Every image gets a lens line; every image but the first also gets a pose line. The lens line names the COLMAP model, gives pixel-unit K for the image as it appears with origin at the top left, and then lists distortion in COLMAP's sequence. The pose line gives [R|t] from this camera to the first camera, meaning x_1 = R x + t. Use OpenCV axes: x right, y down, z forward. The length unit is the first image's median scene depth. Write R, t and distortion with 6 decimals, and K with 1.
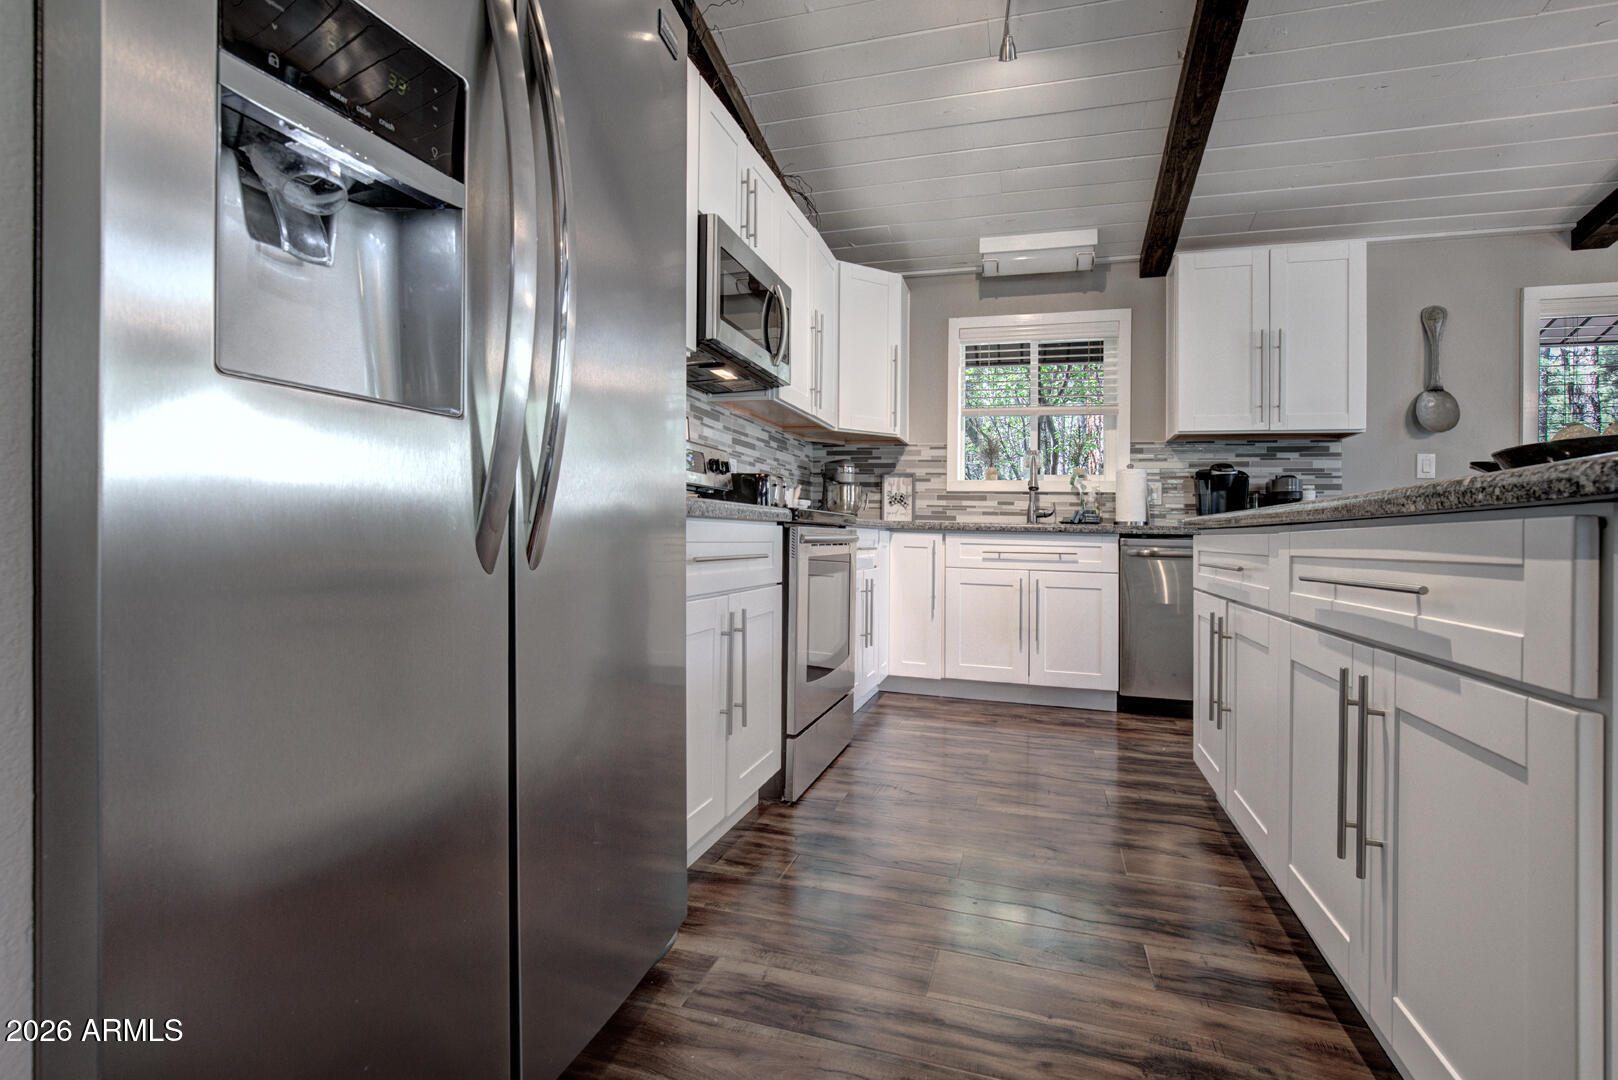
lens RADIAL K [[743.1, 0, 838.8], [0, 743.1, 515.3], [0, 0, 1]] dist [-0.014637, 0.004212]
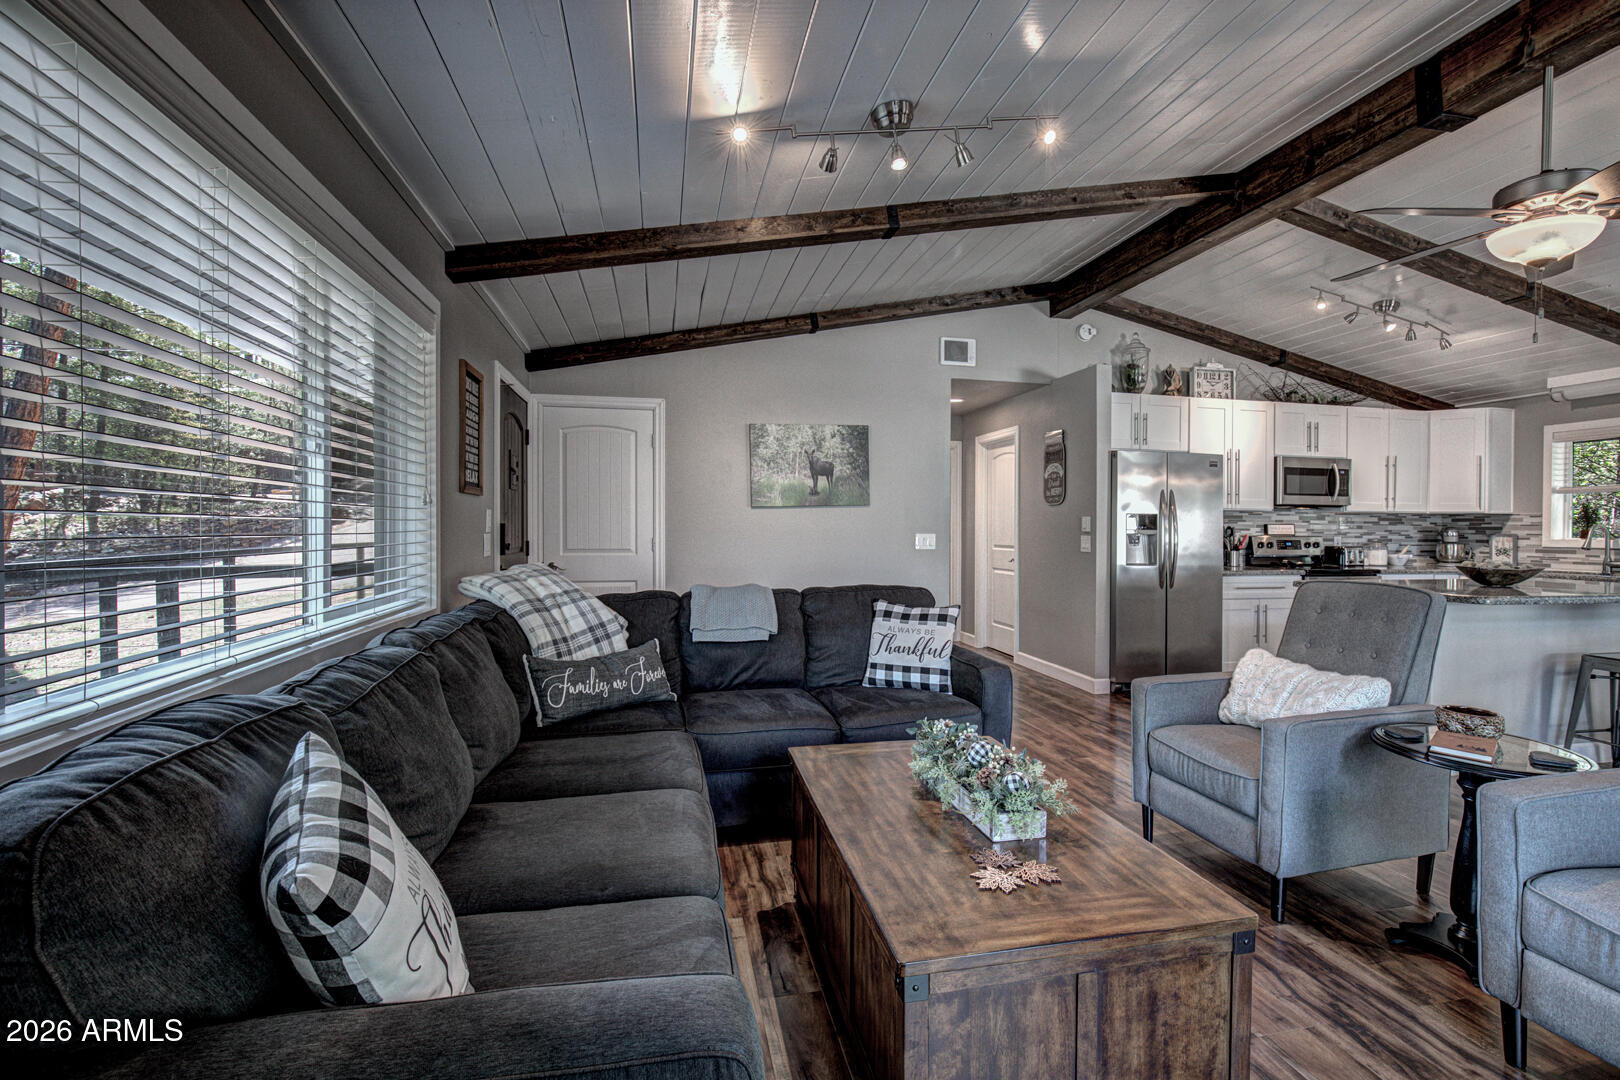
lens RADIAL K [[744.0, 0, 822.5], [0, 744.0, 544.8], [0, 0, 1]] dist [-0.014637, 0.004212]
pose [[0.491341, 0.001107, -0.870966, 0.808953], [0.021146, 0.999689, 0.013200, -0.097595], [0.870710, -0.024904, 0.491165, -1.051074]]
